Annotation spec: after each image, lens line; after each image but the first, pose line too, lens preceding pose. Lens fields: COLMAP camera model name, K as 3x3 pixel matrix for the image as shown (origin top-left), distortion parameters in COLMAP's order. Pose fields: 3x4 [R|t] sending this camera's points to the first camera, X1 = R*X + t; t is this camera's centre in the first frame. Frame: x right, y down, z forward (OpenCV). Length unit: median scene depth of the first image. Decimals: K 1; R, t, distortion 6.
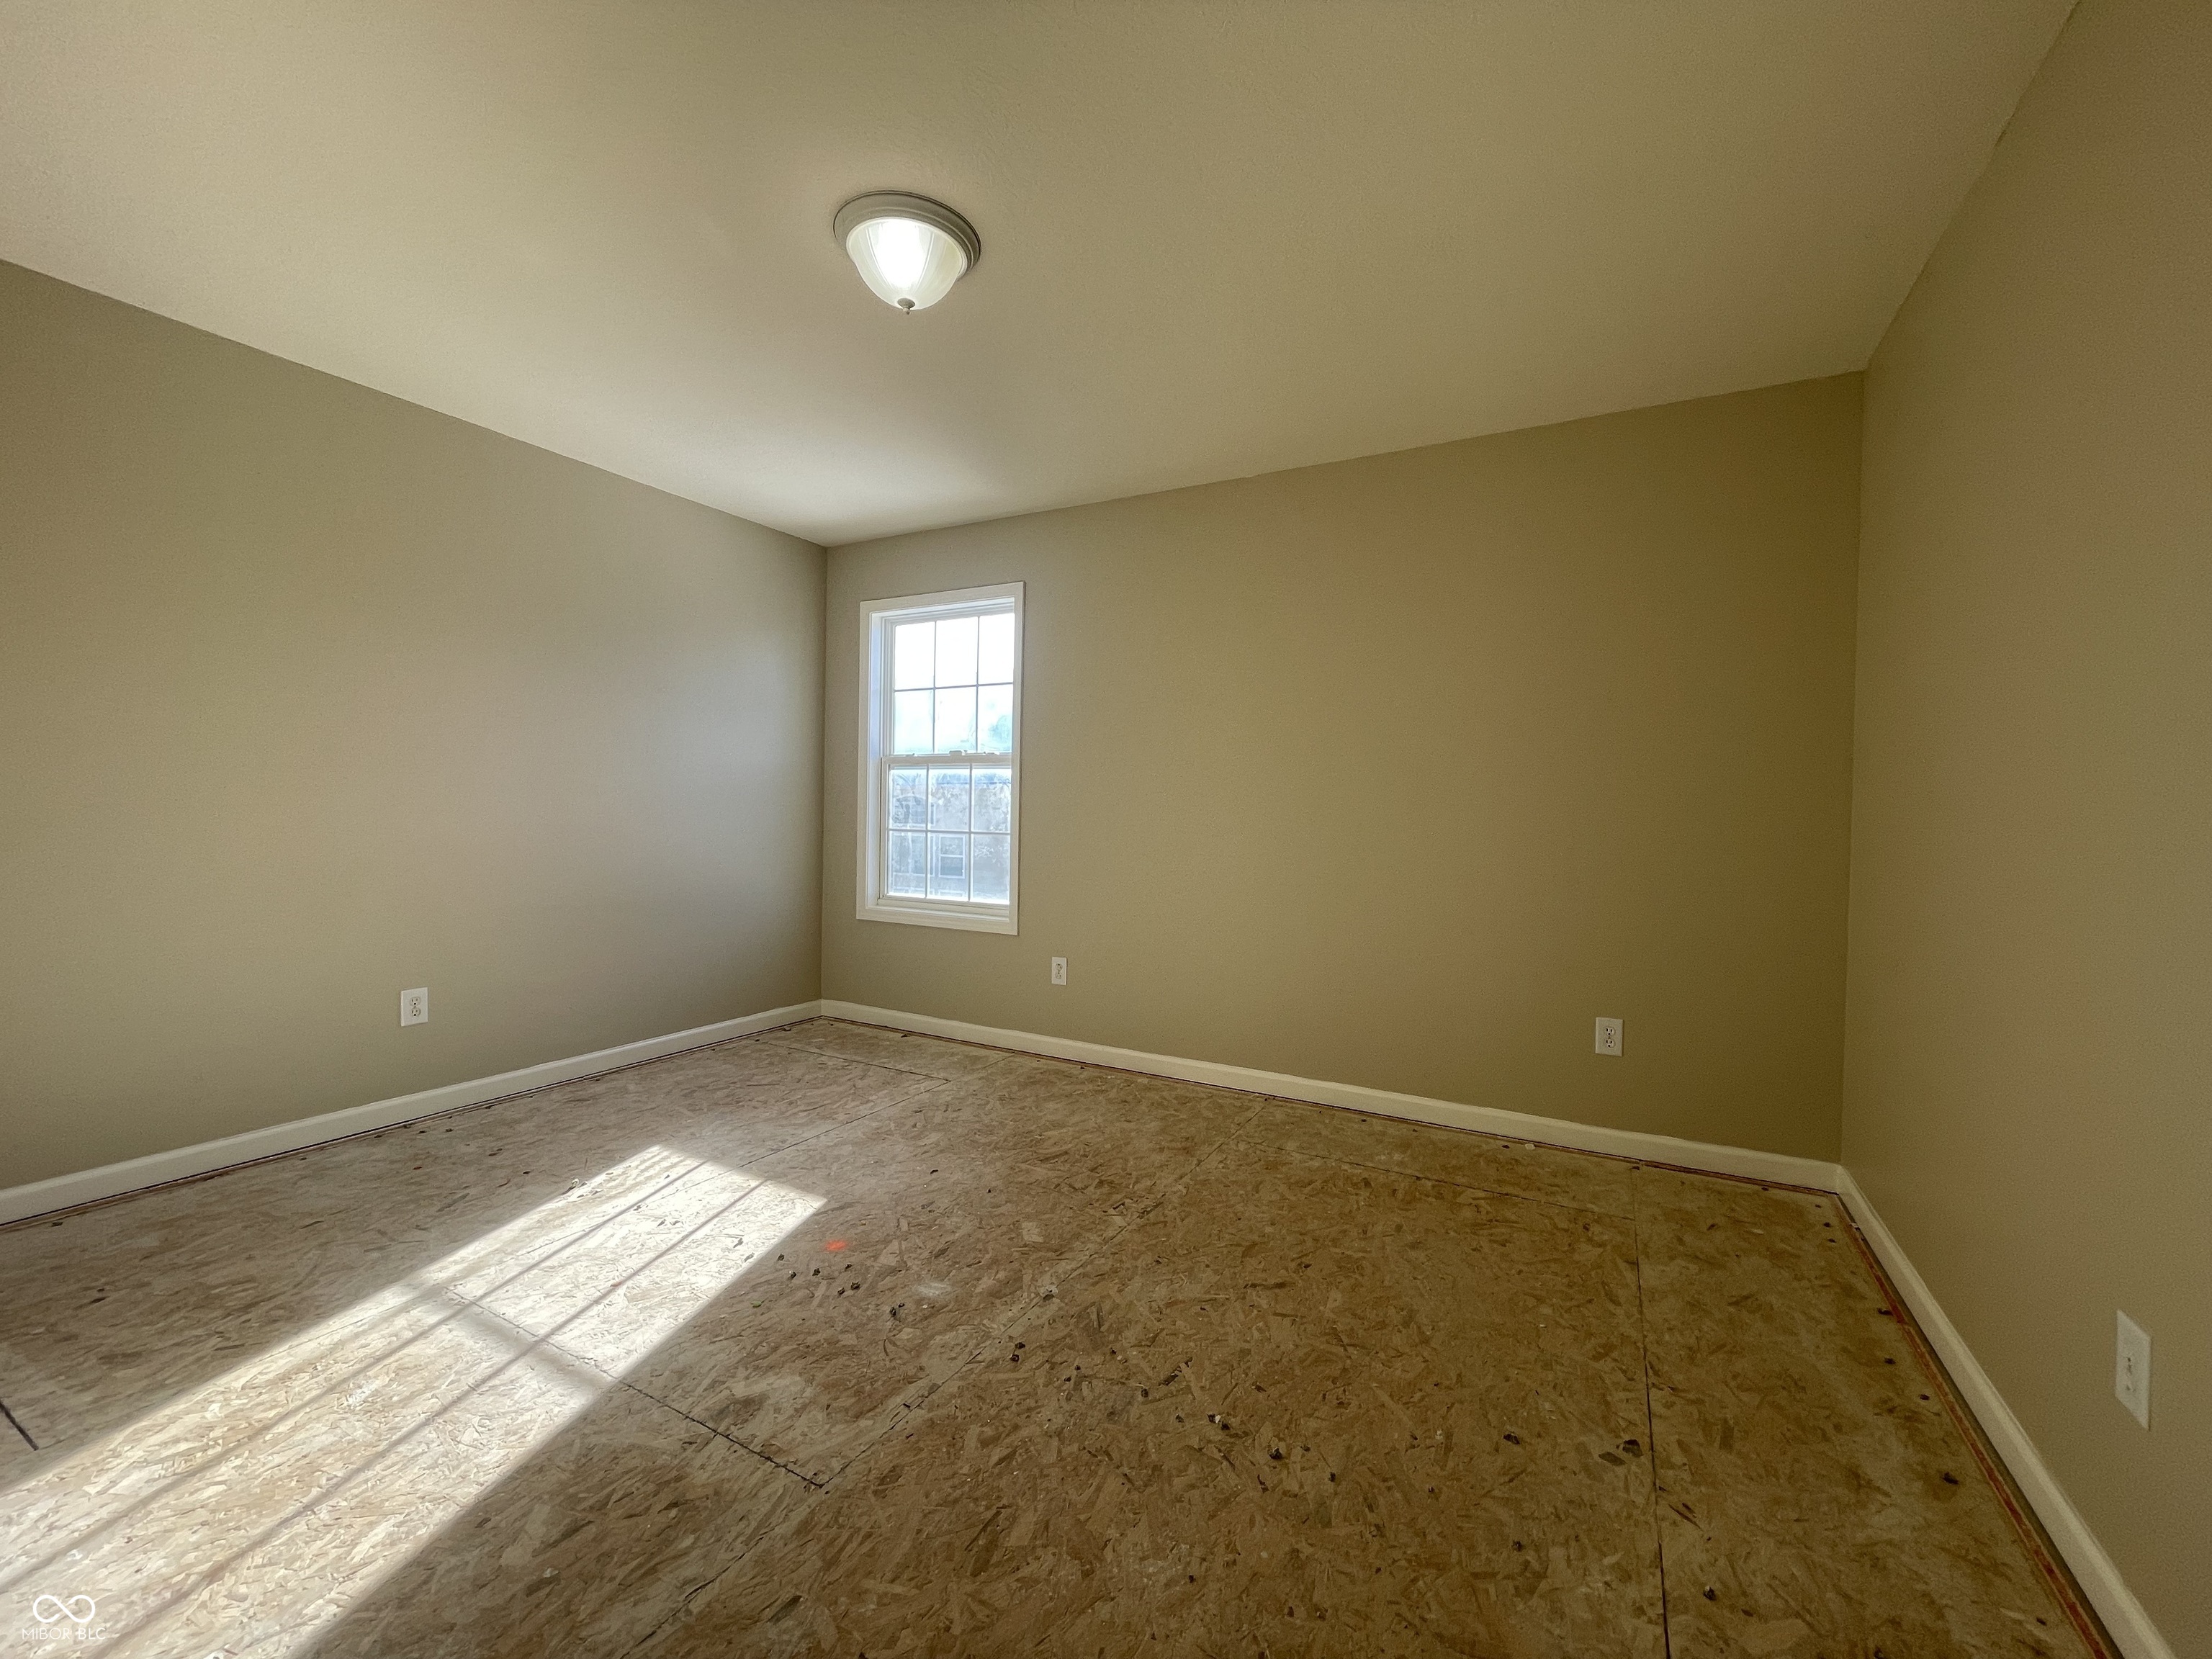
lens RADIAL K [[895.5, 0, 1113.7], [0, 895.5, 830.3], [0, 0, 1]] dist [-0.001314, -0.000423]
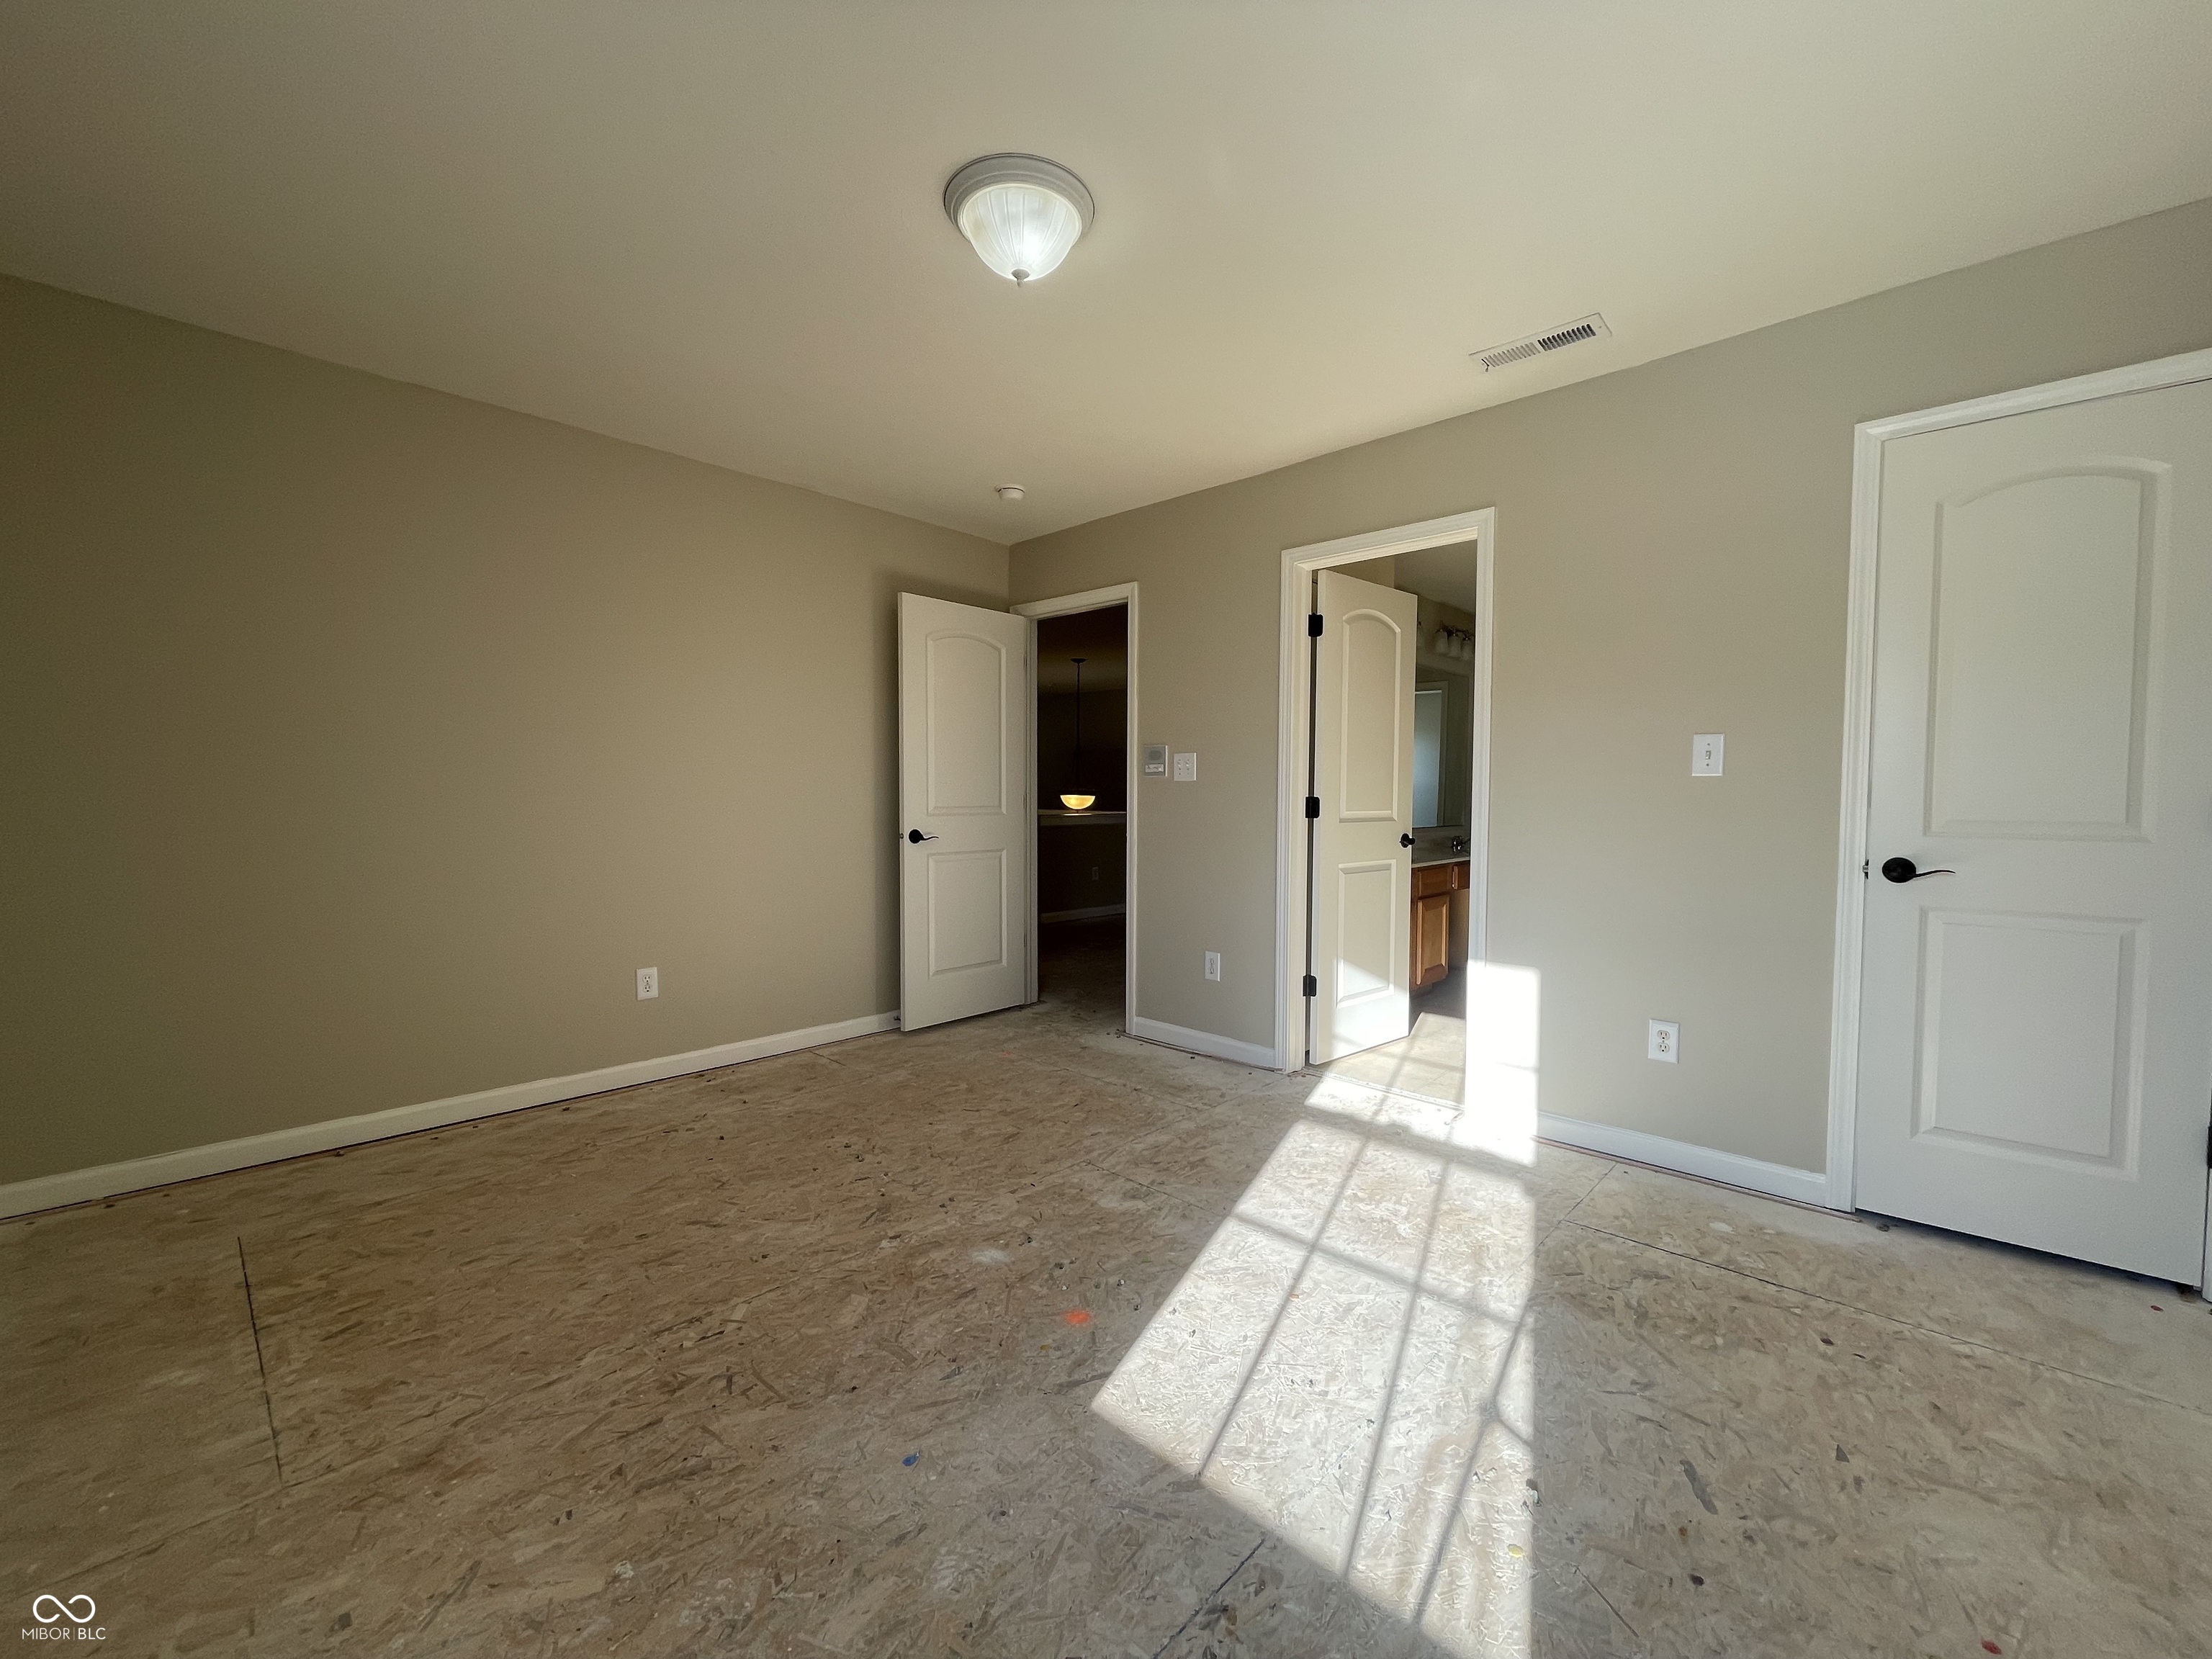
lens RADIAL K [[898.2, 0, 1113.2], [0, 898.2, 824.7], [0, 0, 1]] dist [-0.001000, -0.000309]
pose [[-0.967447, -0.029518, 0.251345, -0.558073], [-0.015556, 0.998233, 0.057357, -0.054663], [-0.252594, 0.051580, -0.966197, 1.841404]]
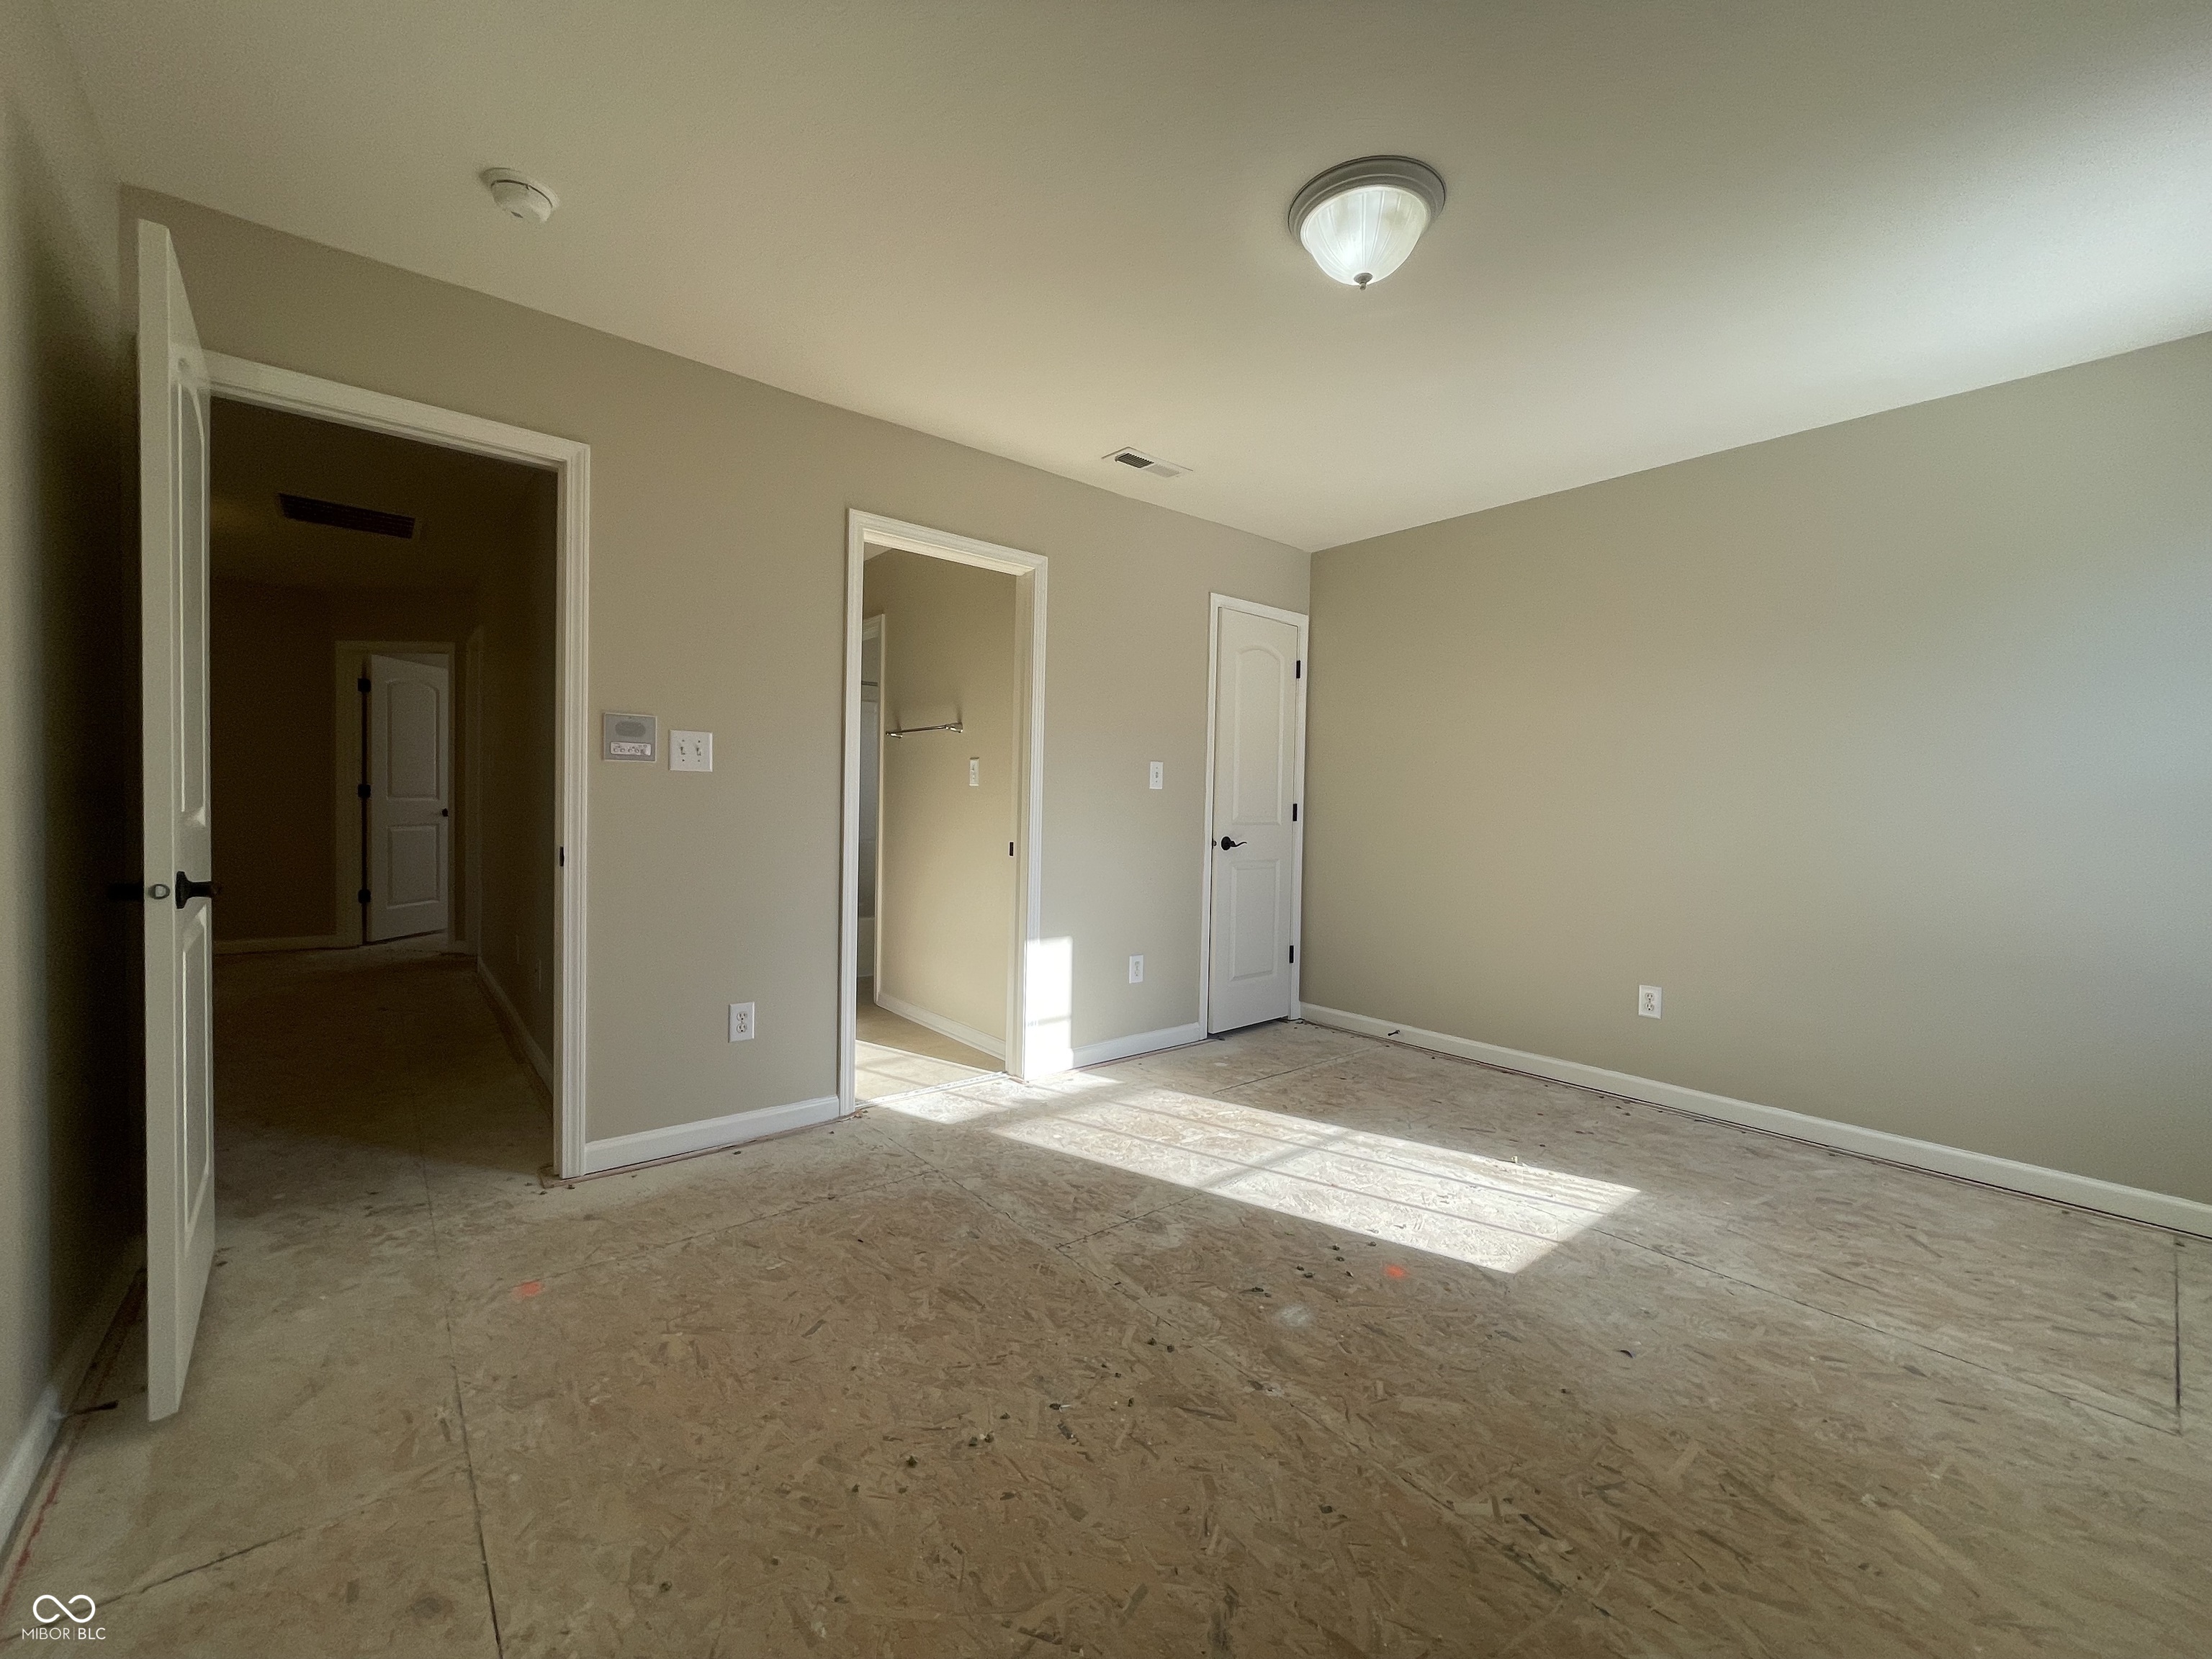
lens RADIAL K [[895.5, 0, 1113.7], [0, 895.5, 830.3], [0, 0, 1]] dist [-0.001314, -0.000423]
pose [[-0.363334, 0.002869, -0.931655, 0.708626], [-0.047313, 0.998648, 0.021527, -0.013820], [0.930457, 0.051901, -0.362707, 1.070481]]
